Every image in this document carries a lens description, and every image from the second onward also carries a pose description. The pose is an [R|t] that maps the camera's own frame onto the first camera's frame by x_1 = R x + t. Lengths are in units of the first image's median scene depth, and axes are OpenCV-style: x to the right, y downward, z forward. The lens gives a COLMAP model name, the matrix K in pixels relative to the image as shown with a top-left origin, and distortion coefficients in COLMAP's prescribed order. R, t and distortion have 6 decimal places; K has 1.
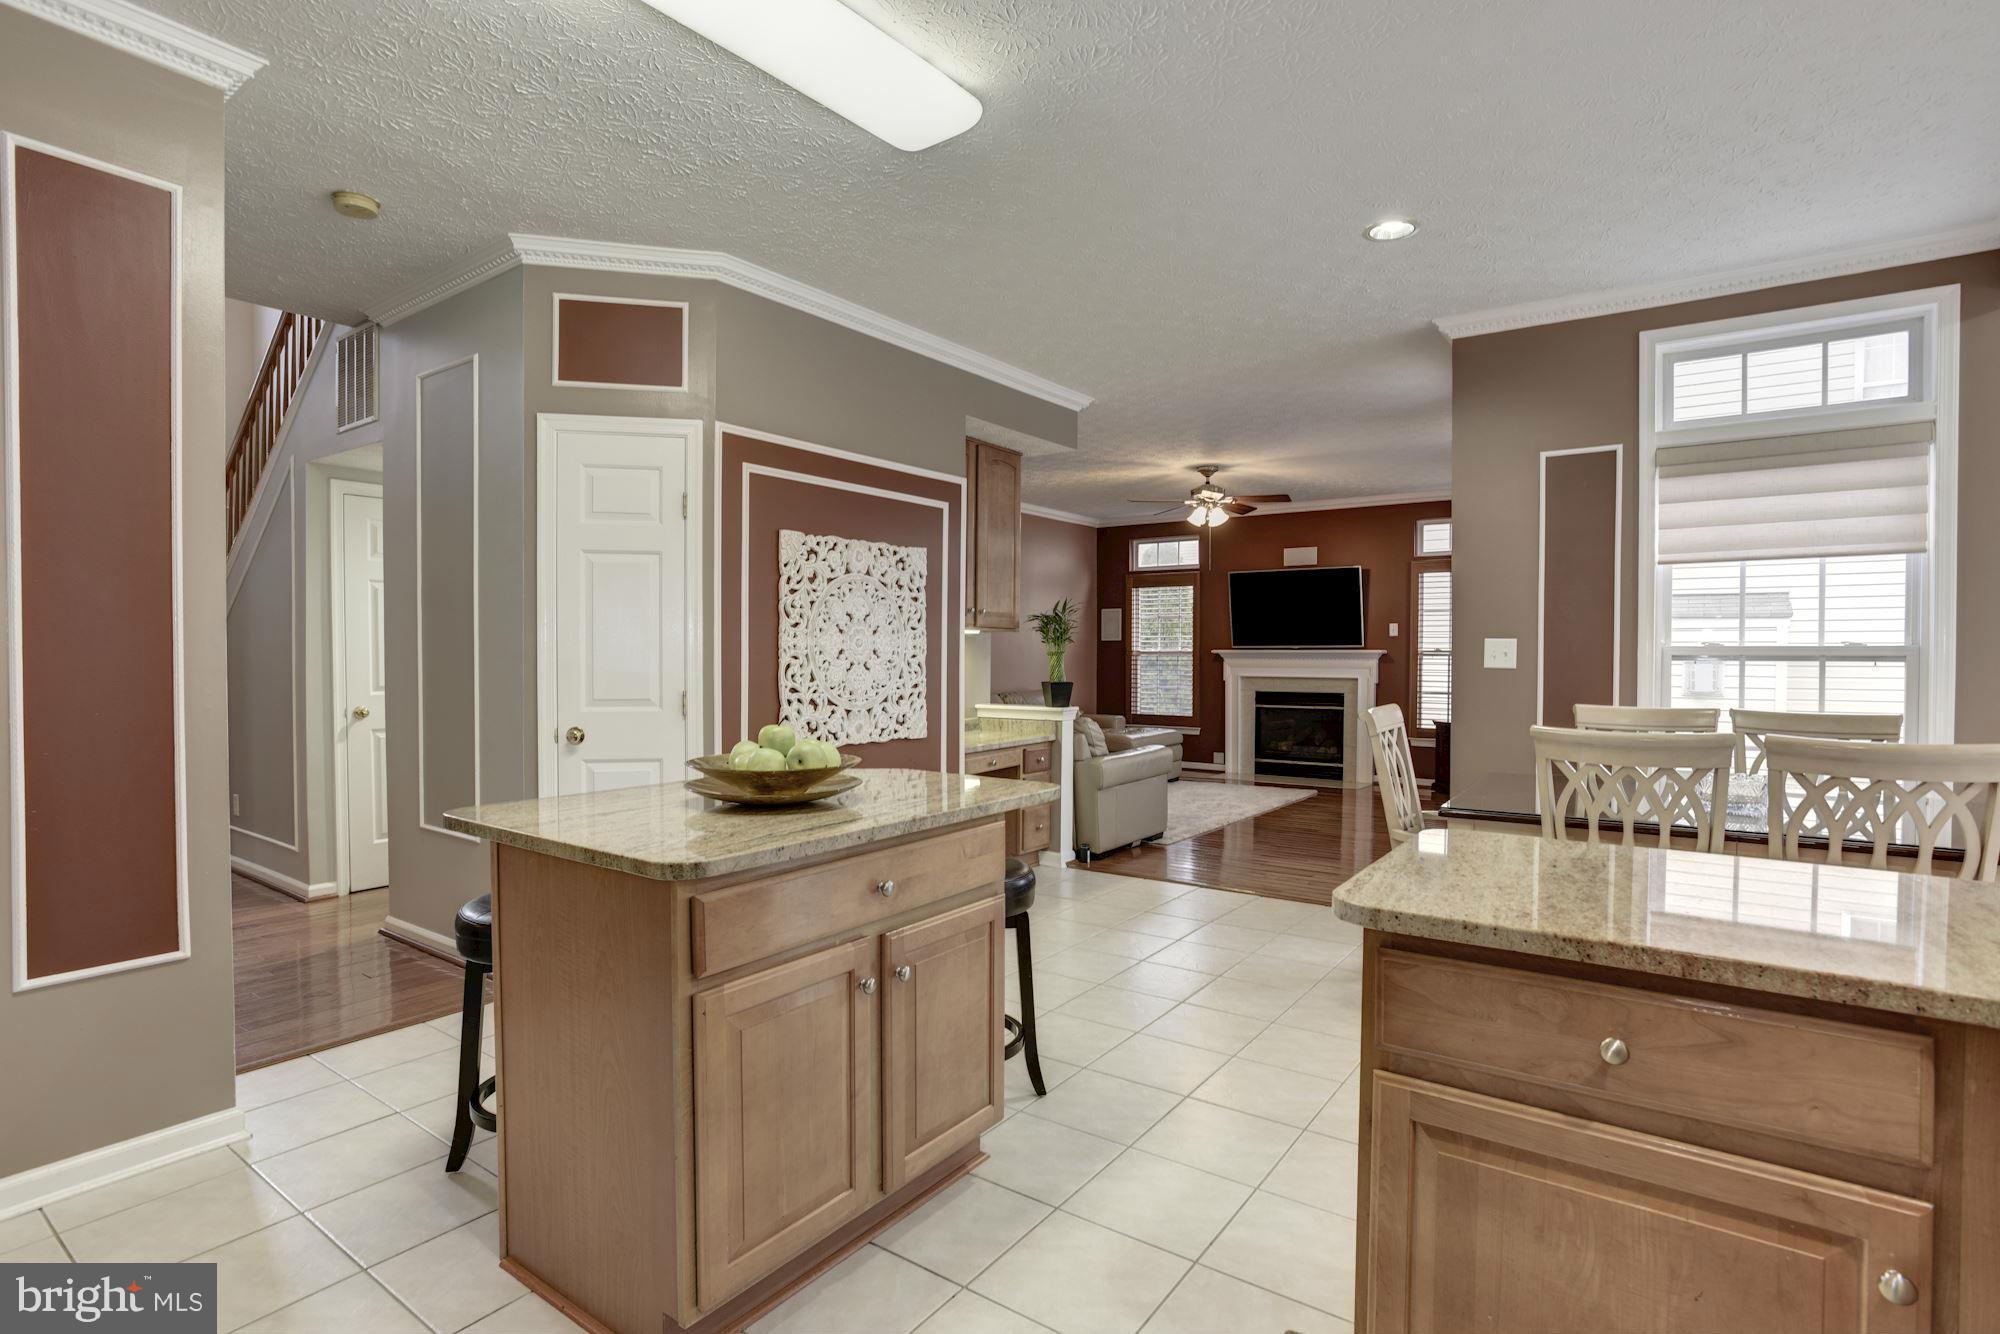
lens RADIAL K [[960.9, 0, 1000.0], [0, 960.9, 667.0], [0, 0, 1]] dist [-0.037580, 0.000307]
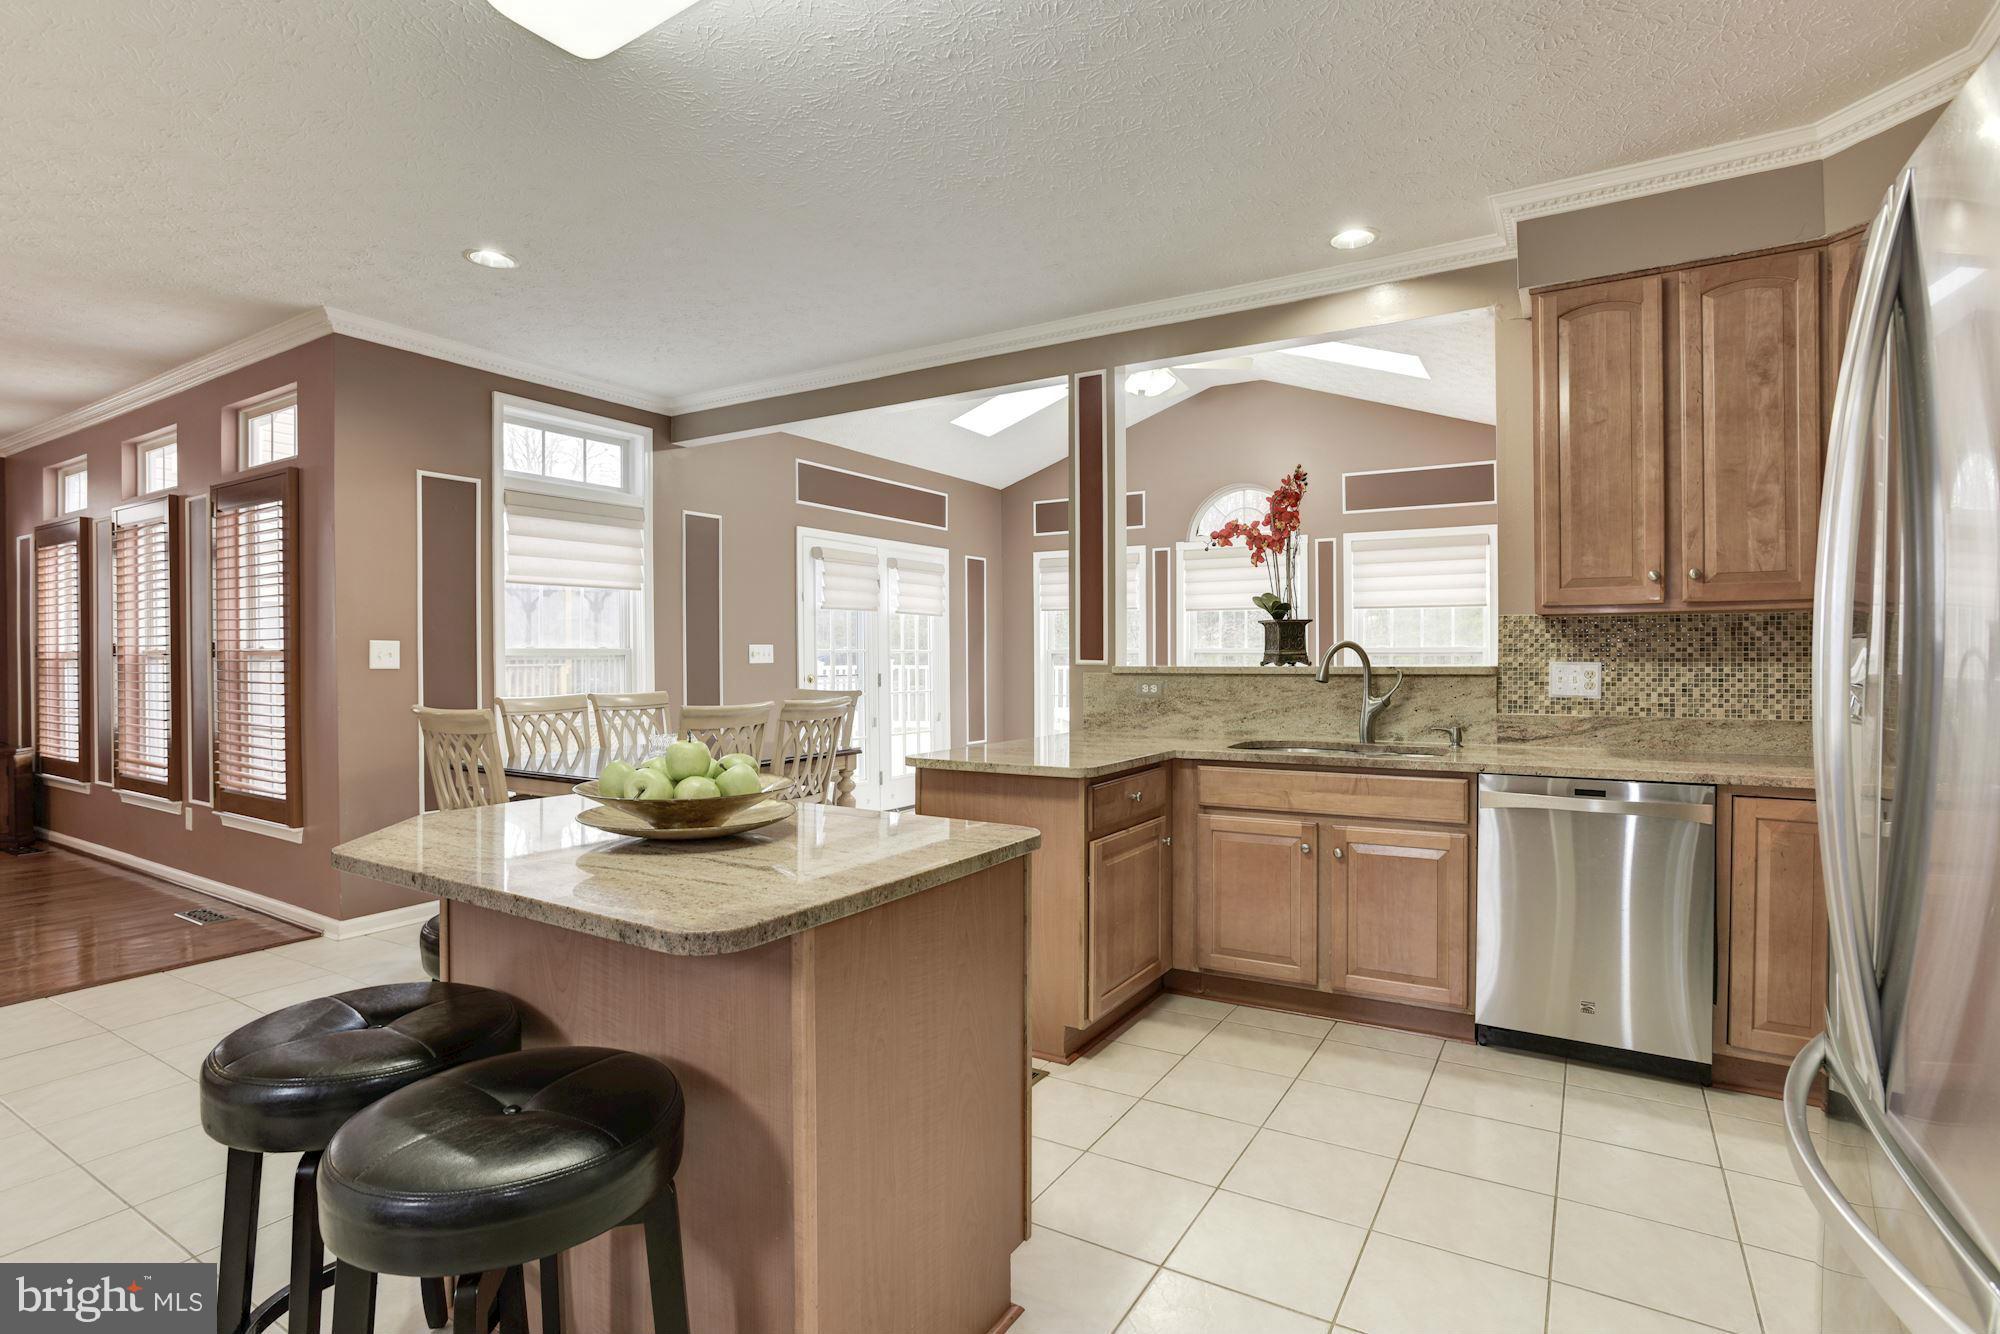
lens RADIAL K [[960.9, 0, 1000.0], [0, 960.9, 667.0], [0, 0, 1]] dist [-0.037580, 0.000307]
pose [[-0.073650, -0.011764, 0.997215, -0.602578], [0.011404, 0.999855, 0.012637, -0.006558], [-0.997219, 0.012303, -0.073505, 0.445703]]
